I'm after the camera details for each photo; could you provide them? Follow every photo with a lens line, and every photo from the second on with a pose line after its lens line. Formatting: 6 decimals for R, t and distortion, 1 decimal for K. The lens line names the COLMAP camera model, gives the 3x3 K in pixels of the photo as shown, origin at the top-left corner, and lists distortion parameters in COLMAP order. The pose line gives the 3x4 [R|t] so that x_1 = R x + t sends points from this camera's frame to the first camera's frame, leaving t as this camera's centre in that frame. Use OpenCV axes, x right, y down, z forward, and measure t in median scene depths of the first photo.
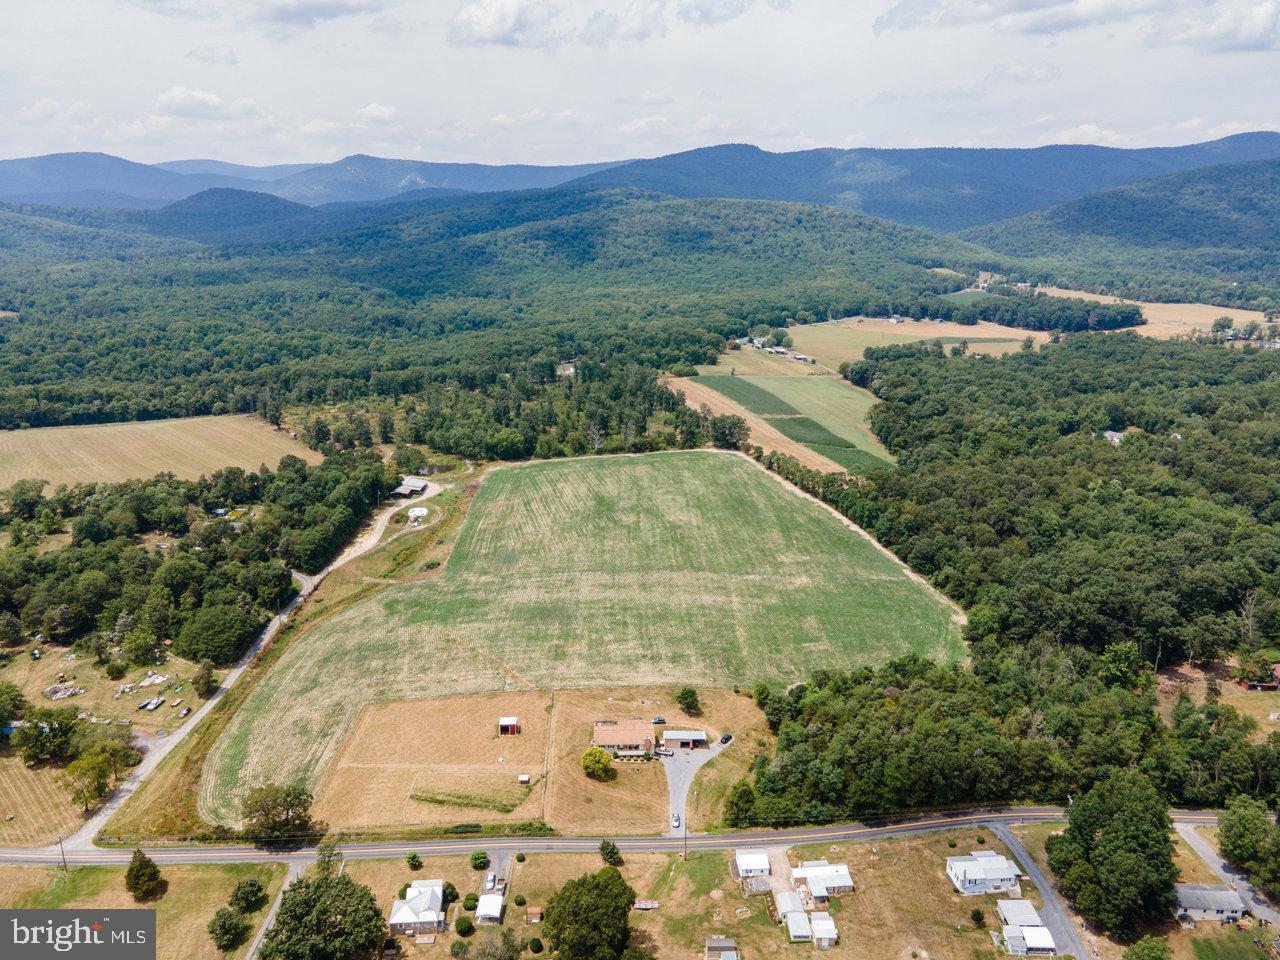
lens RADIAL K [[916.3, 0, 640.1], [0, 916.3, 480.1], [0, 0, 1]] dist [0.049288, 0.002356]
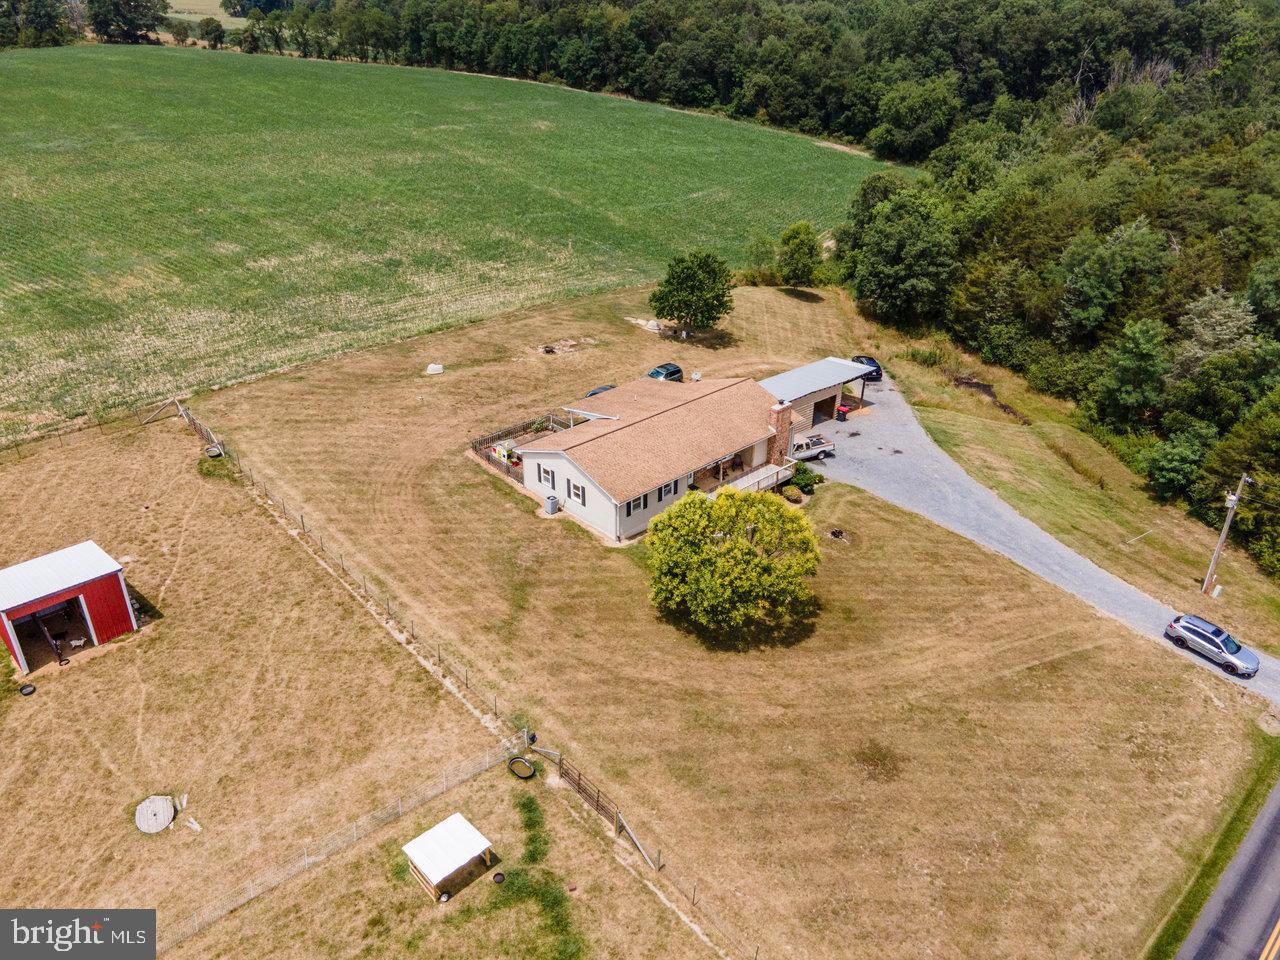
lens RADIAL K [[916.3, 0, 638.9], [0, 916.3, 479.2], [0, 0, 1]] dist [0.049288, 0.002356]
pose [[0.752654, -0.310488, 0.580612, -0.161078], [0.170321, 0.943628, 0.283825, 0.223475], [-0.636006, -0.114731, 0.763108, 0.836812]]
